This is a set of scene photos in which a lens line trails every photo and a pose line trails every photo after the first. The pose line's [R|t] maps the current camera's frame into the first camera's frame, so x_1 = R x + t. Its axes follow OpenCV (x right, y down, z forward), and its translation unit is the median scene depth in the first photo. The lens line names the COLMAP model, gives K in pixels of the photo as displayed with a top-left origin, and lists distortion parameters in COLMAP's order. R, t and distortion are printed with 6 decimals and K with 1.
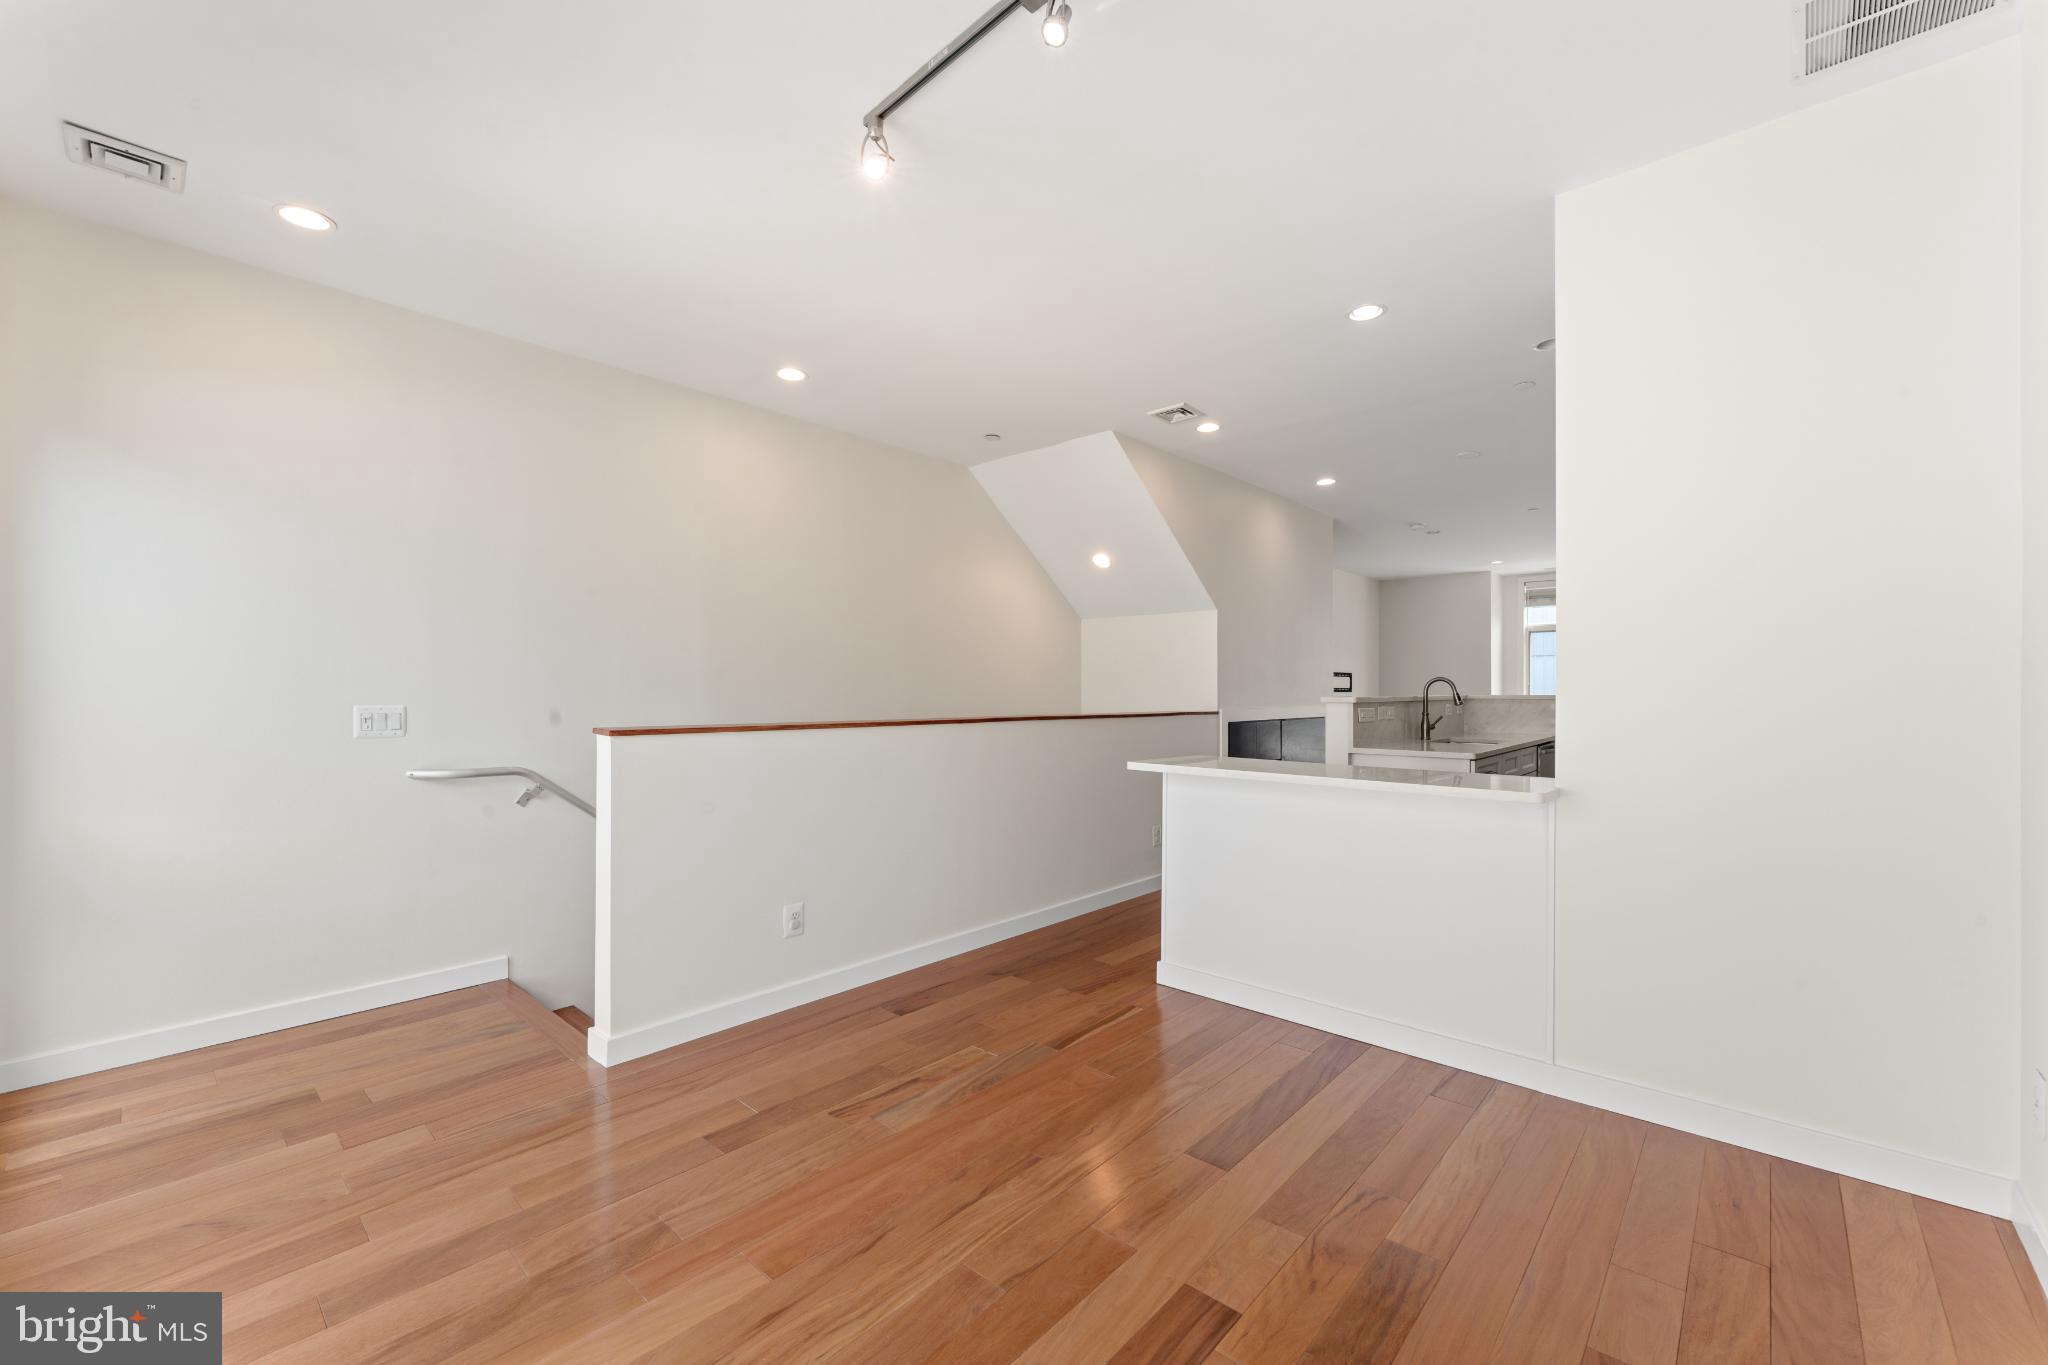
lens RADIAL K [[818.6, 0, 1024.0], [0, 818.6, 682.5], [0, 0, 1]] dist [-0.001283, -0.000091]
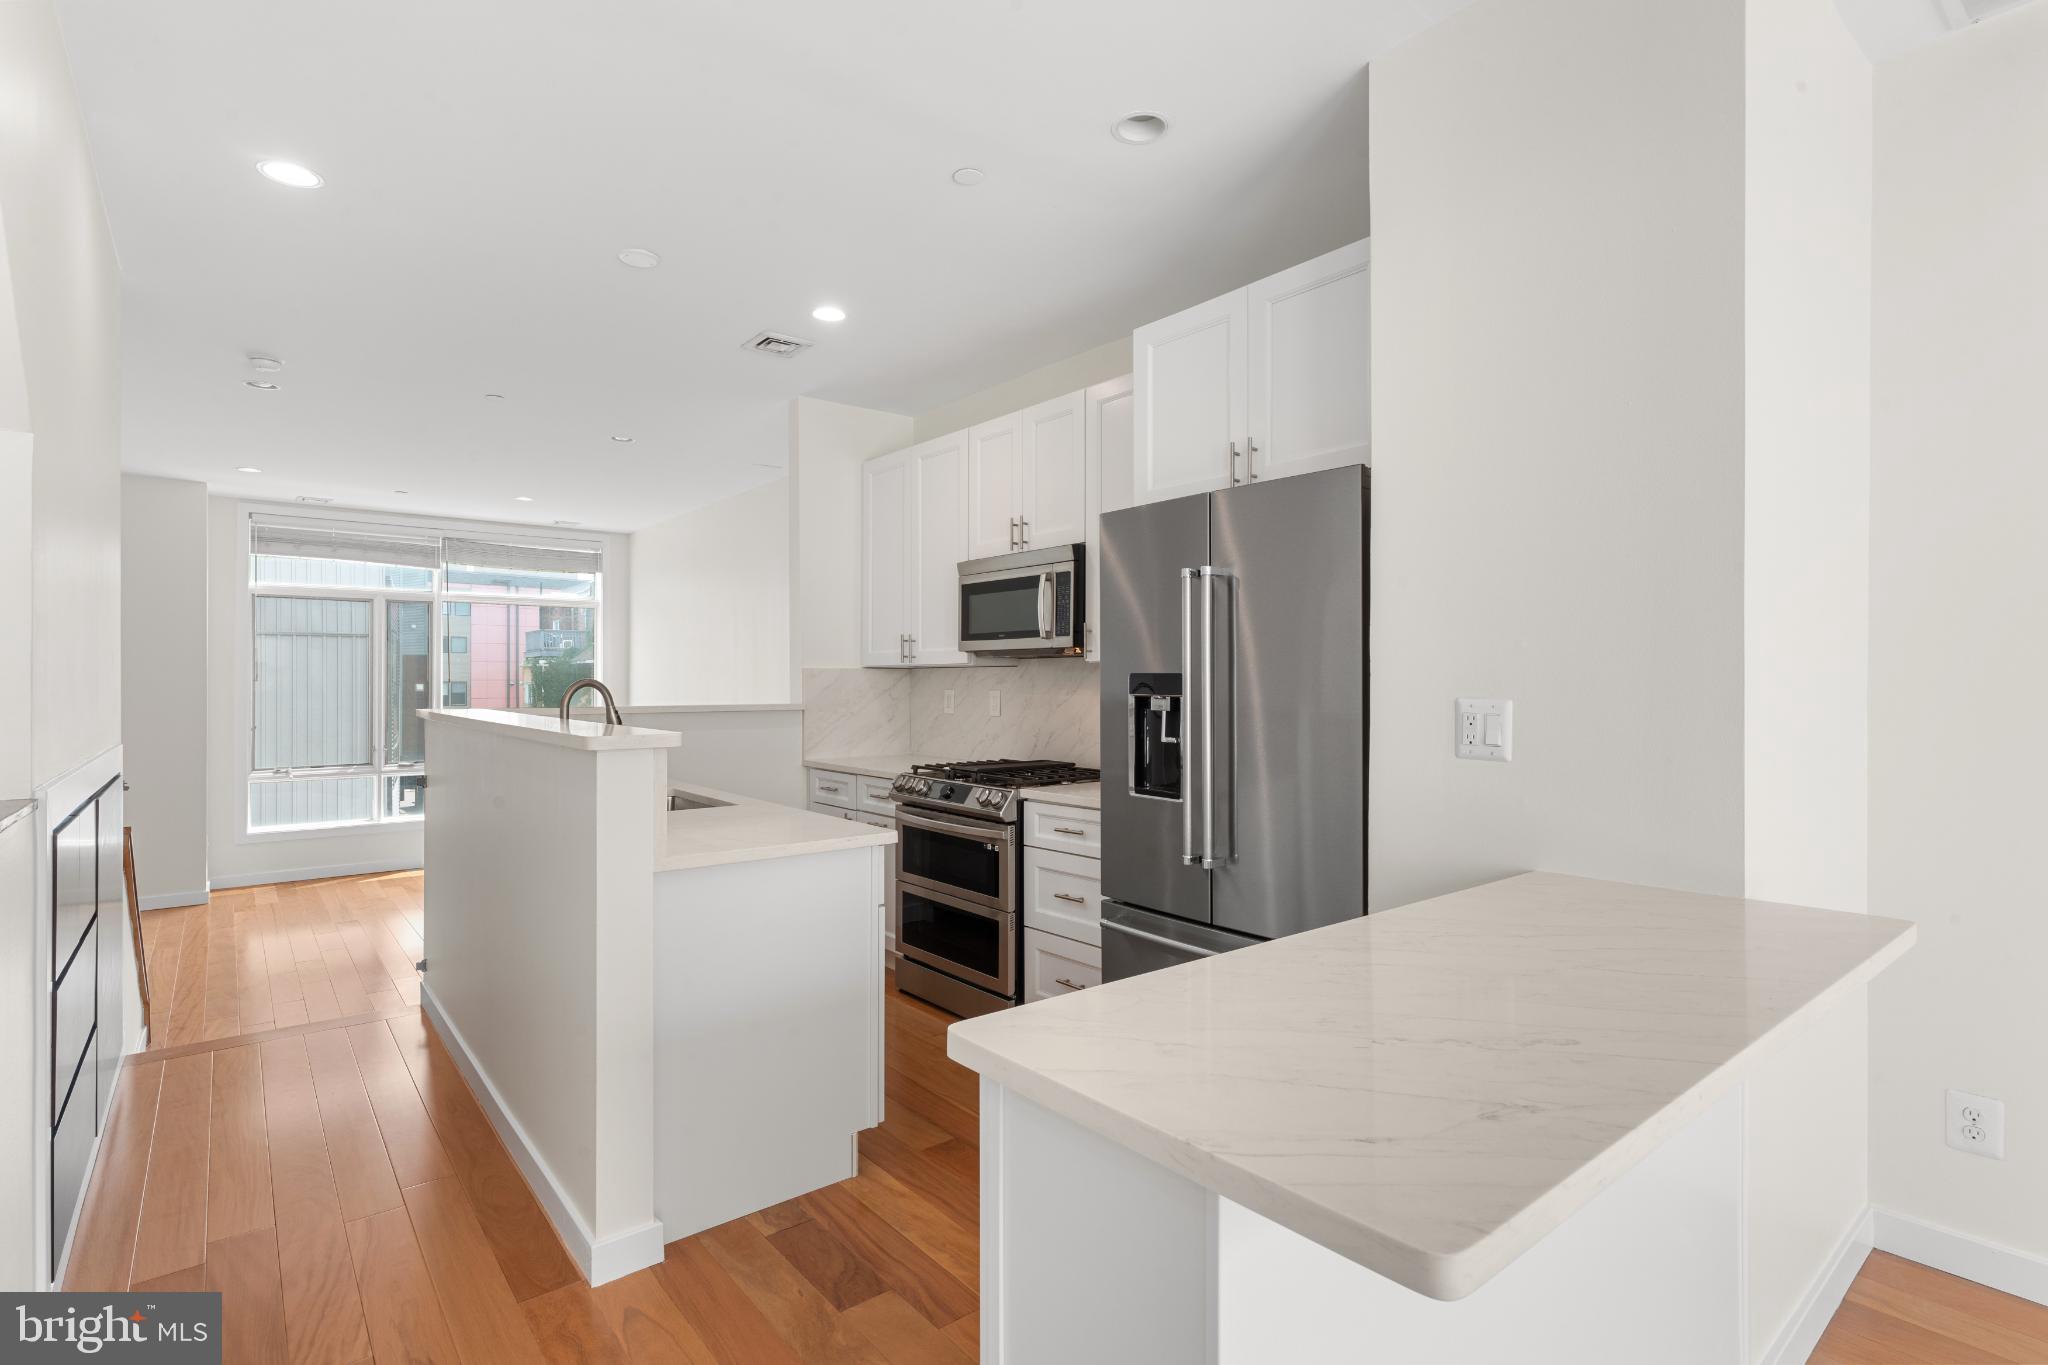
lens RADIAL K [[990.0, 0, 1024.0], [0, 990.0, 682.5], [0, 0, 1]] dist [-0.001036, -0.000237]
pose [[0.149506, -0.000776, 0.988761, -0.100287], [-0.009027, 0.999957, 0.002150, -0.015281], [-0.988720, -0.009247, 0.149492, 1.249767]]
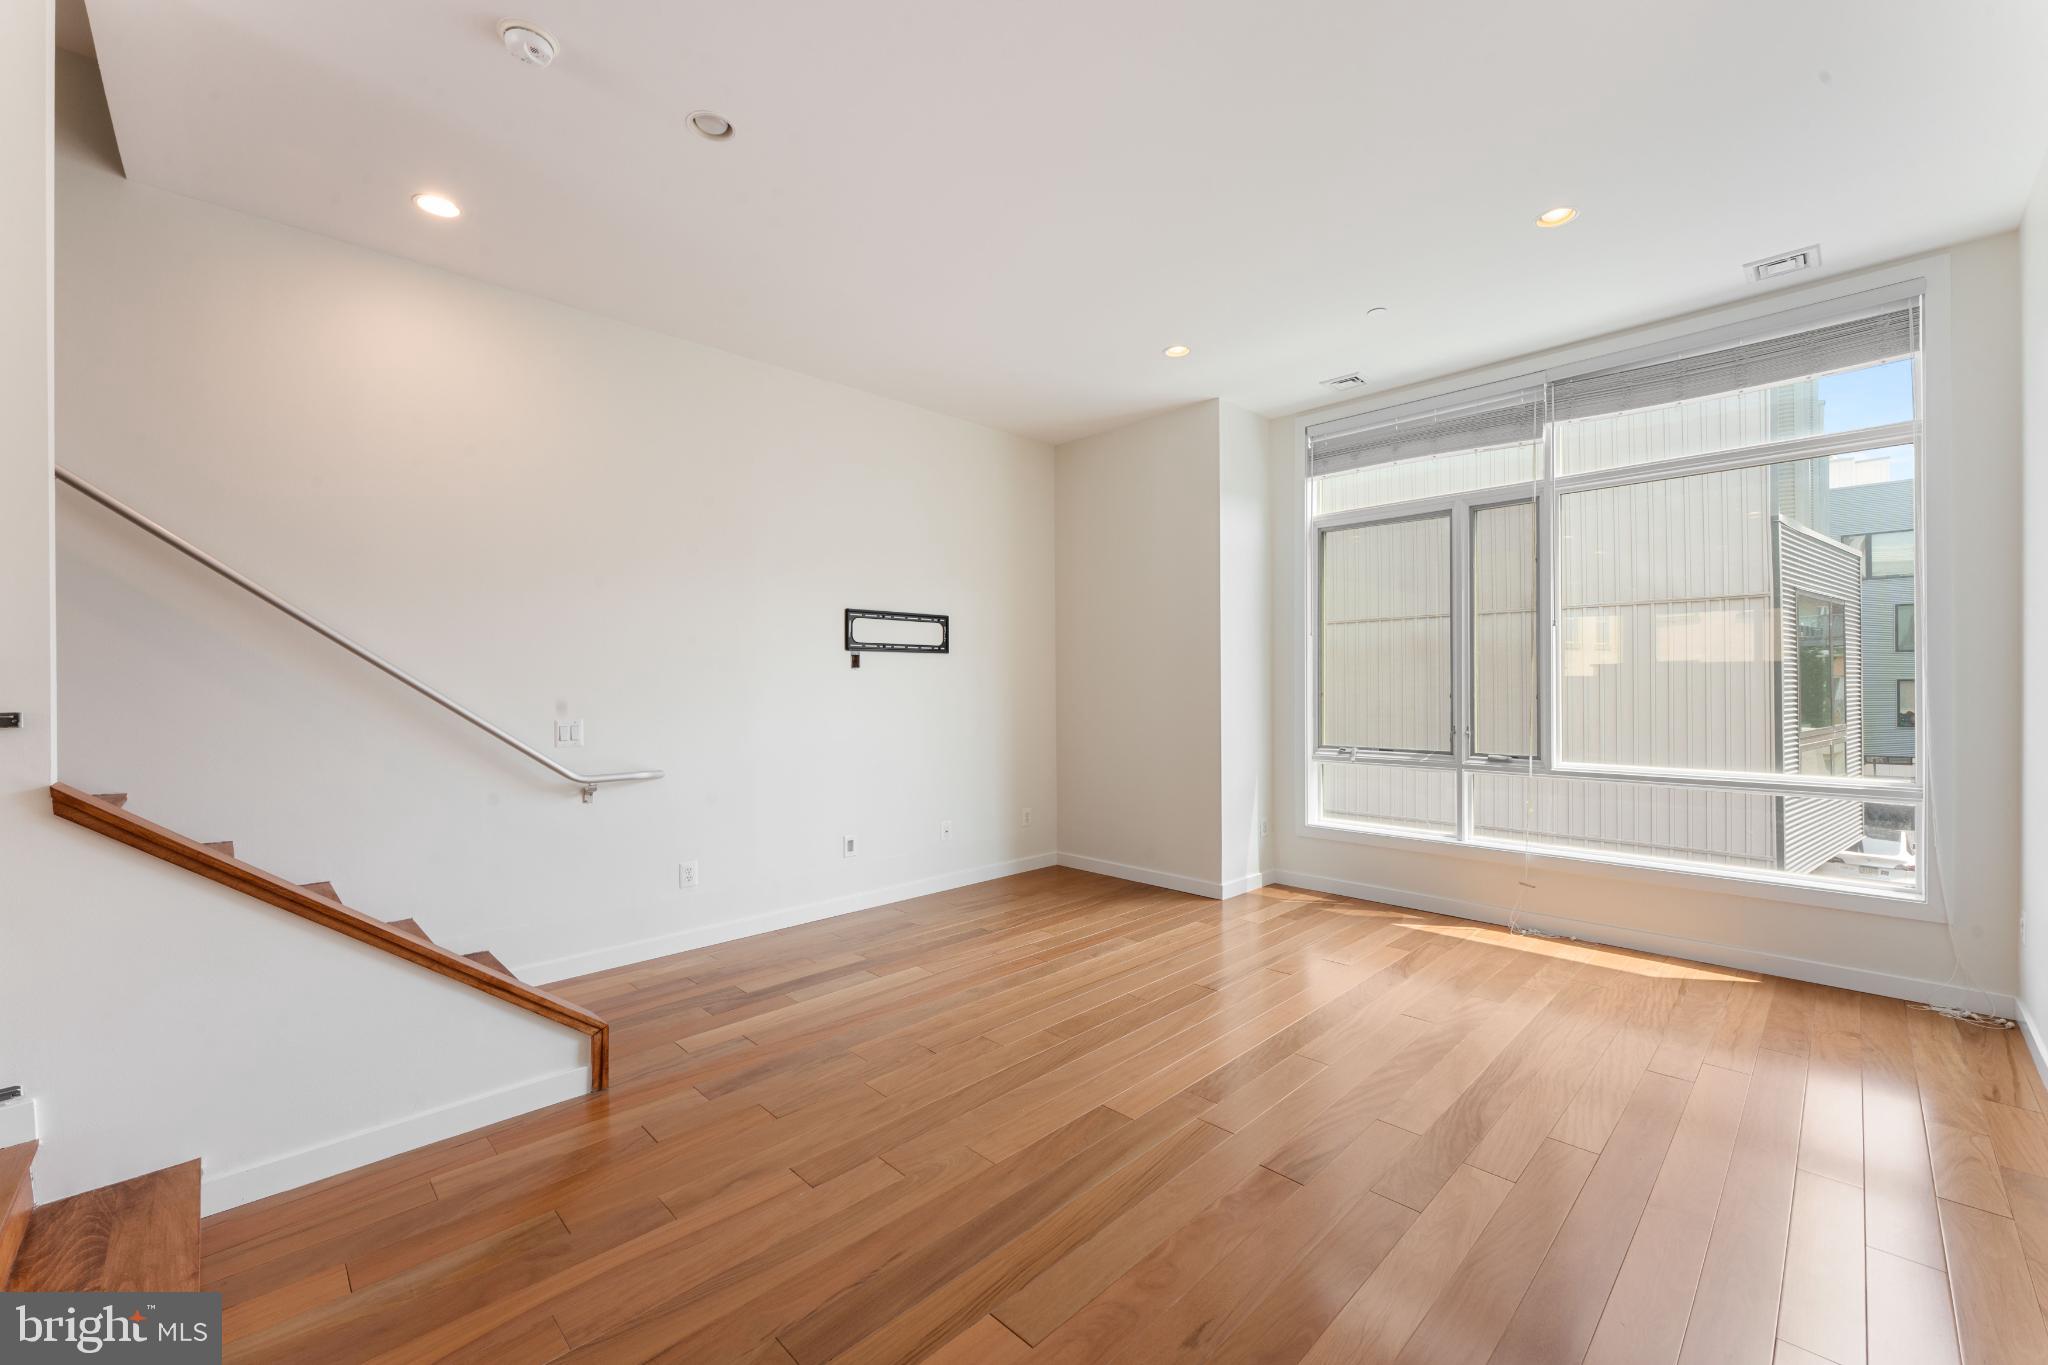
lens RADIAL K [[815.9, 0, 1028.6], [0, 815.9, 675.8], [0, 0, 1]] dist [-0.000175, -0.000250]
pose [[0.998349, -0.002820, -0.057369, 1.829275], [0.002975, 0.999992, 0.002621, 0.092238], [0.057361, -0.002788, 0.998350, 1.945629]]
